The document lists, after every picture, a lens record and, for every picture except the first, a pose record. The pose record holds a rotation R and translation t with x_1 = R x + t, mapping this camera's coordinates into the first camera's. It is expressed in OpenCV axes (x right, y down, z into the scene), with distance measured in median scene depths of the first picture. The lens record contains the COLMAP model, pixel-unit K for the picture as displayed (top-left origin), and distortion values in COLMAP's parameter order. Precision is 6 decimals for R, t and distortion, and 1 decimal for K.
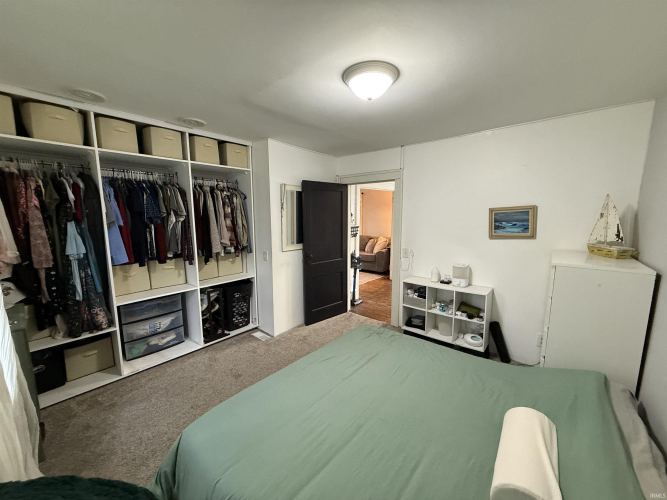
lens RADIAL K [[265.8, 0, 331.9], [0, 265.8, 250.9], [0, 0, 1]] dist [0.010011, 0.000119]
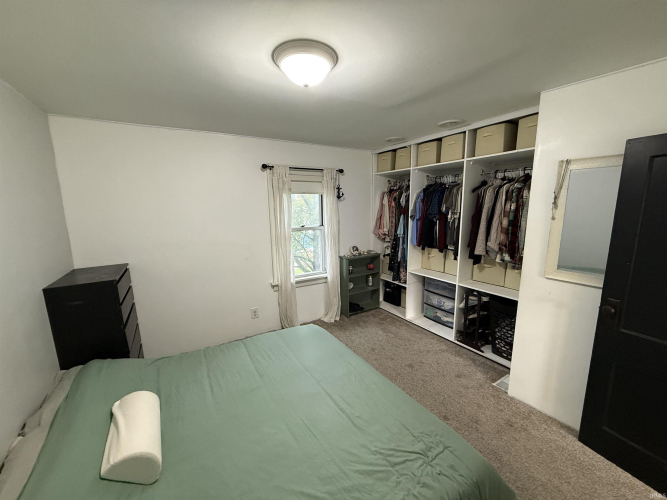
lens RADIAL K [[265.8, 0, 331.9], [0, 265.8, 250.9], [0, 0, 1]] dist [0.010011, 0.000119]
pose [[-0.309113, 0.164515, -0.936688, 0.592347], [-0.125230, 0.969307, 0.211571, -0.142162], [0.942744, 0.182700, -0.279023, 0.824451]]
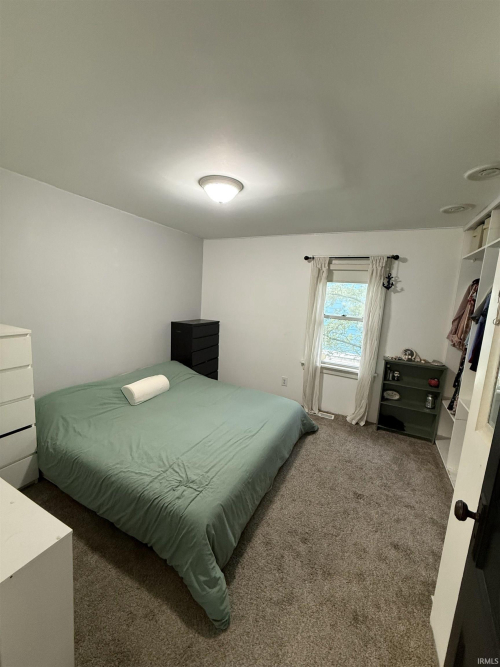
lens RADIAL K [[265.8, 0, 250.0], [0, 265.8, 333.5], [0, 0, 1]] dist [0.010011, 0.000119]
pose [[-0.969060, -0.020051, -0.246008, 0.174019], [-0.091765, 0.954519, 0.283678, -0.203431], [0.229131, 0.297476, -0.926826, 1.394641]]
